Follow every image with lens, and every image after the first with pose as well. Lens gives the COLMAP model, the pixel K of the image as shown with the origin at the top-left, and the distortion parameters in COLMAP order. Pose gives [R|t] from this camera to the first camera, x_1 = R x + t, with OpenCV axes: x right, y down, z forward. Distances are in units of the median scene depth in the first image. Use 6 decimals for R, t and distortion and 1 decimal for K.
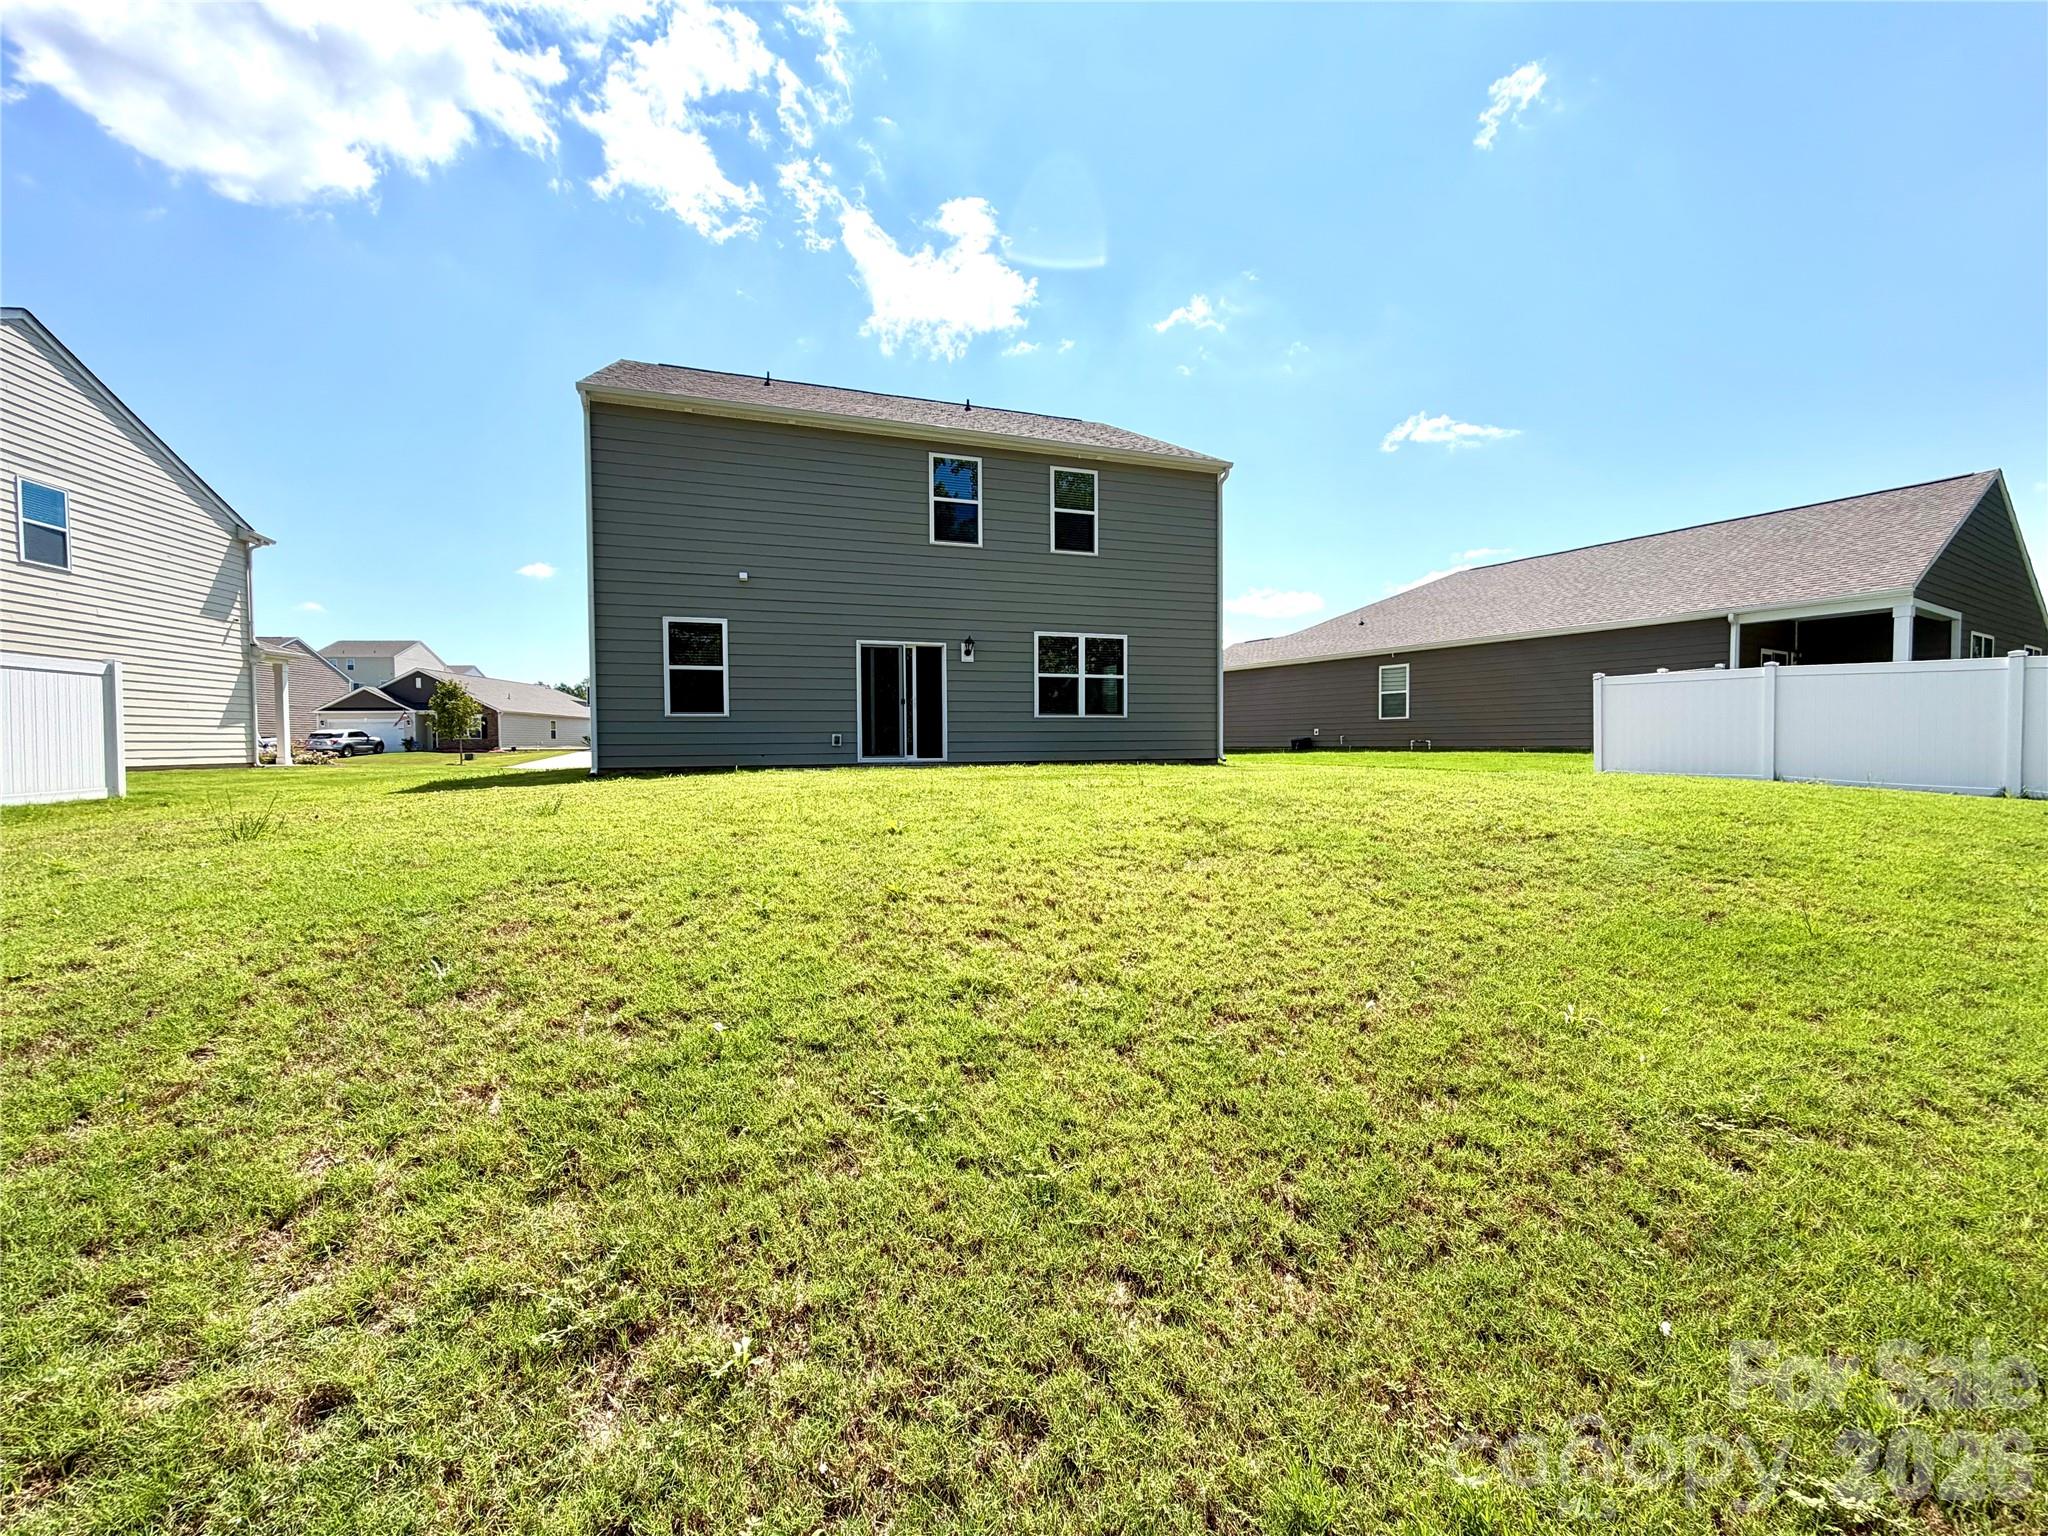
lens RADIAL K [[819.2, 0, 994.0], [0, 819.2, 769.8], [0, 0, 1]] dist [0.003061, 0.000173]
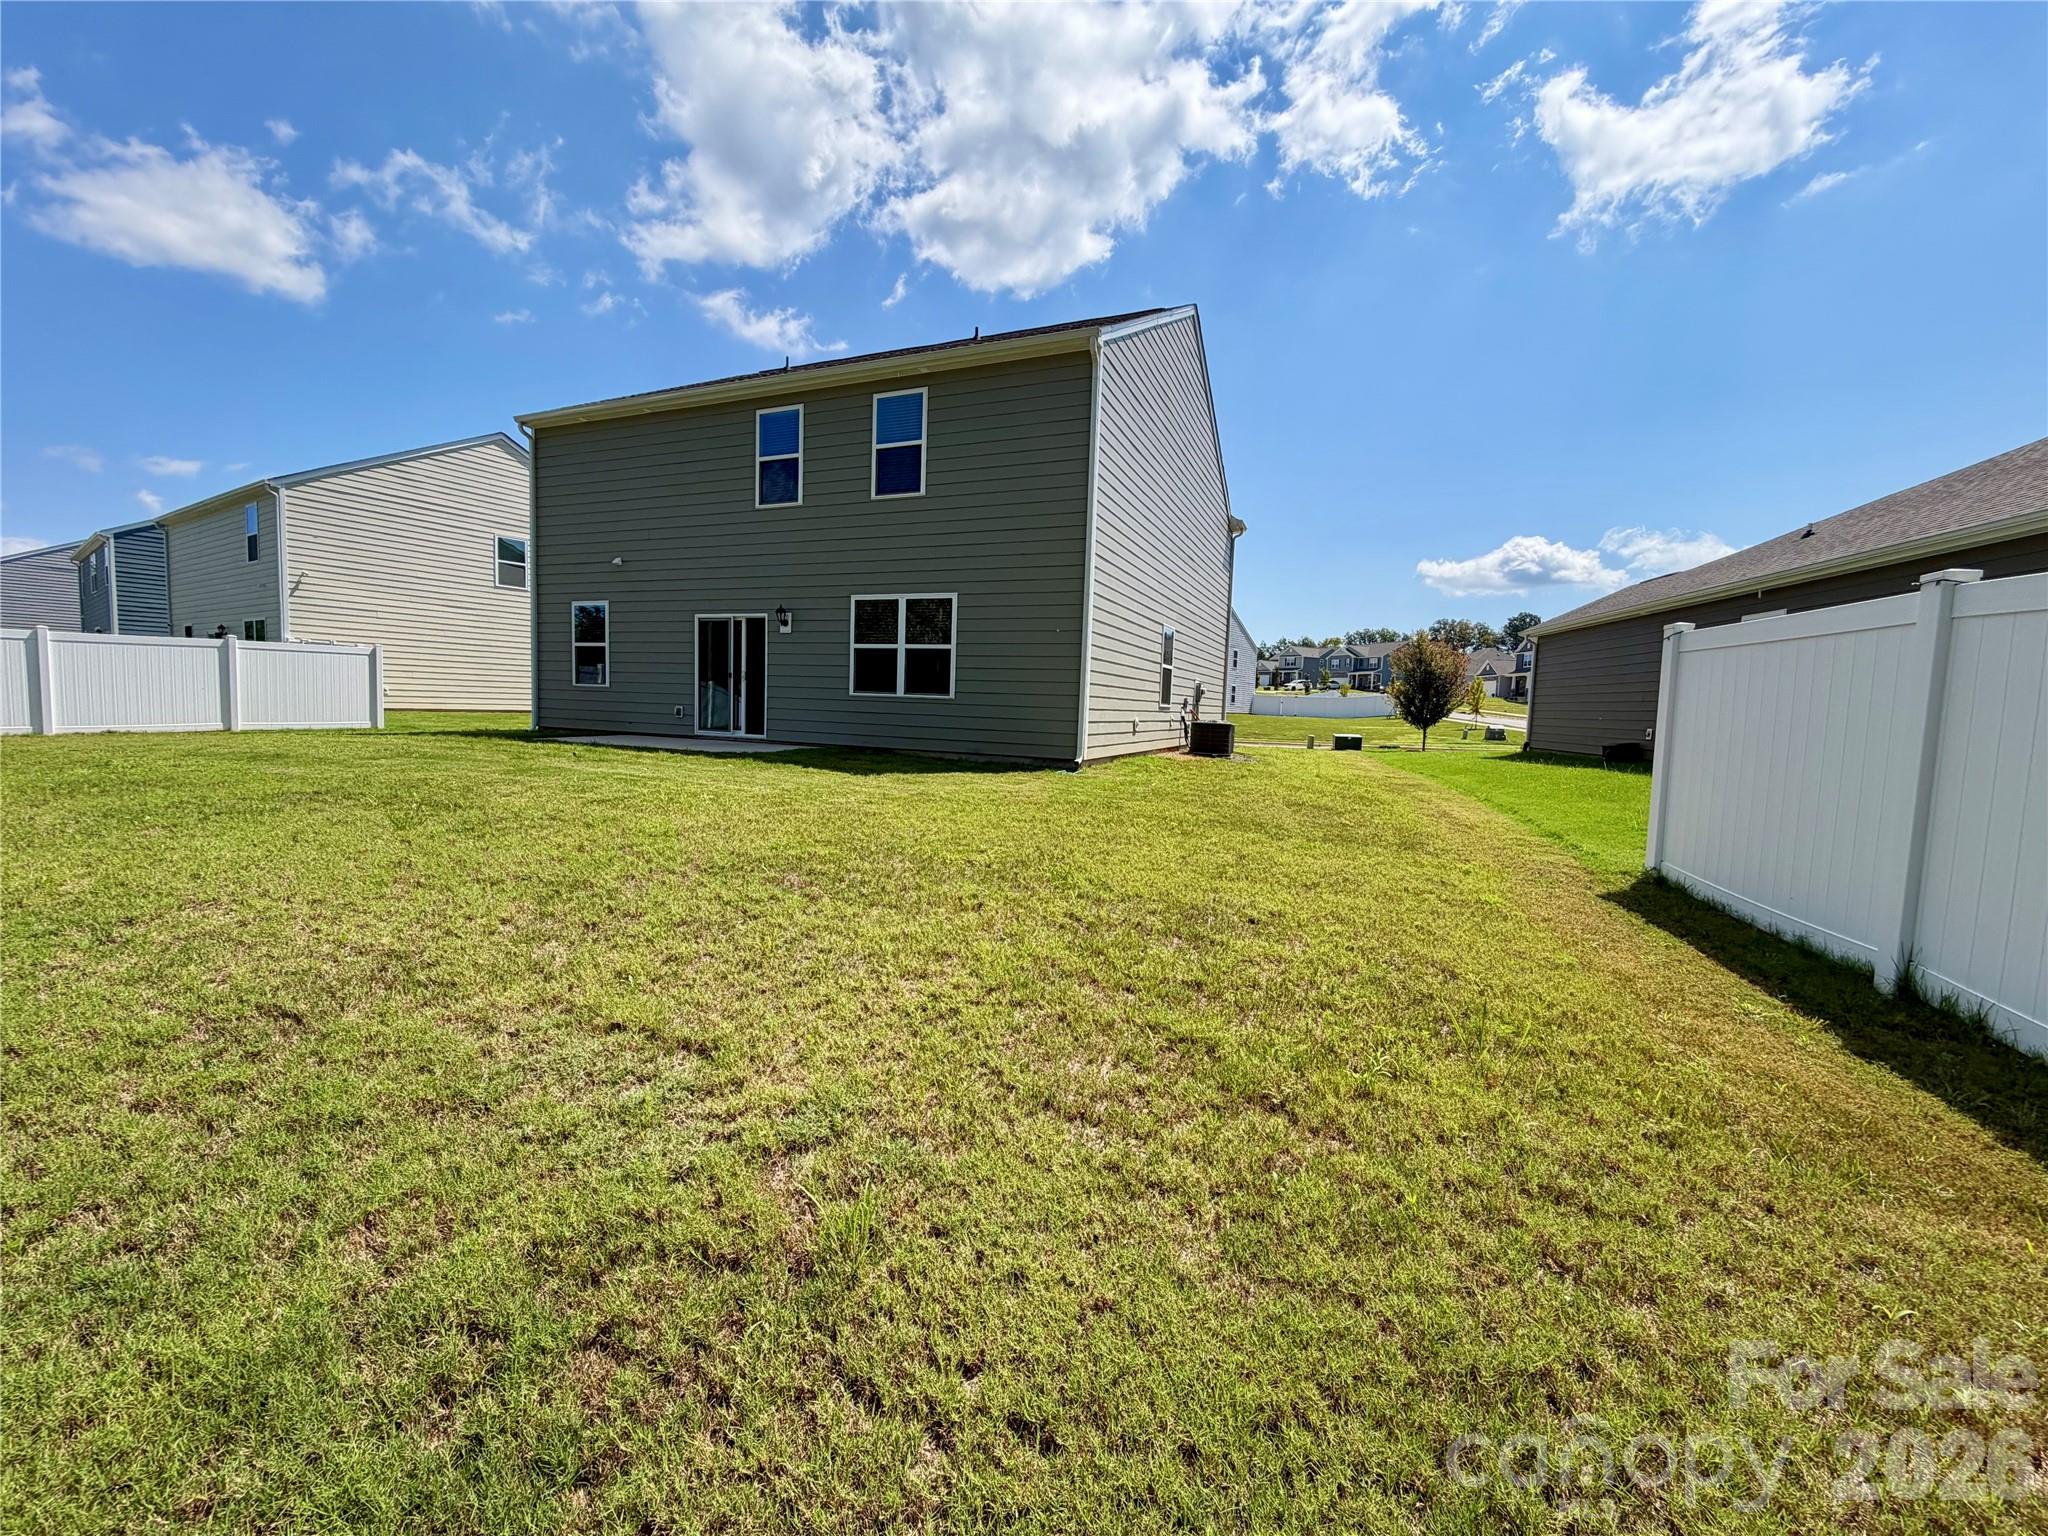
lens RADIAL K [[819.2, 0, 994.0], [0, 819.2, 769.8], [0, 0, 1]] dist [0.003061, 0.000173]
pose [[0.732196, 0.083894, -0.675908, 0.753133], [-0.068581, 0.996423, 0.049384, -0.038598], [0.677633, 0.010196, 0.735330, 0.467723]]
